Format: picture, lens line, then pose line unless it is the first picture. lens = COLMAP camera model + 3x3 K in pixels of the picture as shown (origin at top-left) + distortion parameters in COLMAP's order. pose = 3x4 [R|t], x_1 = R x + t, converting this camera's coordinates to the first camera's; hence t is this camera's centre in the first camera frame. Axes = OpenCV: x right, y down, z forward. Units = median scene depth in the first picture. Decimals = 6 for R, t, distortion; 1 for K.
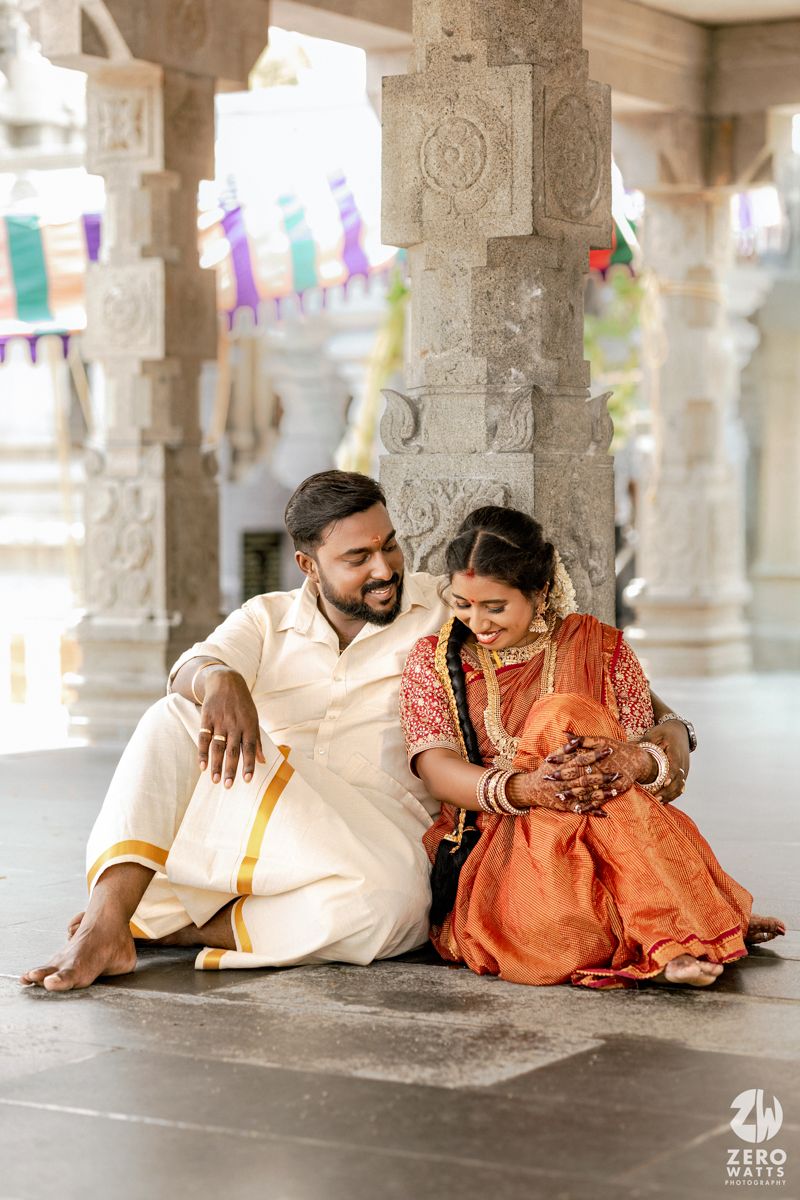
lens RADIAL K [[2922.9, 0, 402.9], [0, 2922.9, 607.9], [0, 0, 1]] dist [-0.012490, 0.000000]
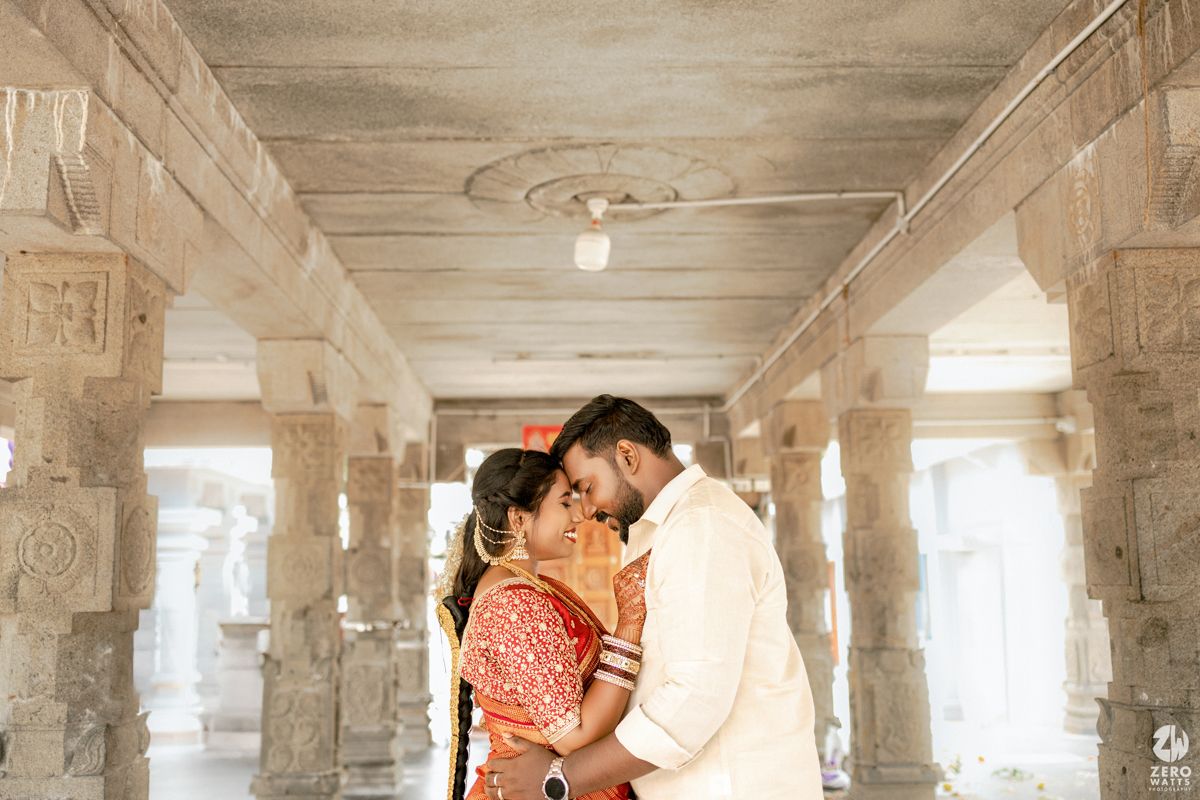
lens RADIAL K [[1201.4, 0, 604.4], [0, 1201.4, 396.0], [0, 0, 1]] dist [0.005701, 0.000000]
pose [[0.838940, 0.072409, 0.539385, -0.072520], [0.028983, 0.983758, -0.177142, -0.119003], [-0.543451, 0.164245, 0.823216, 0.387440]]
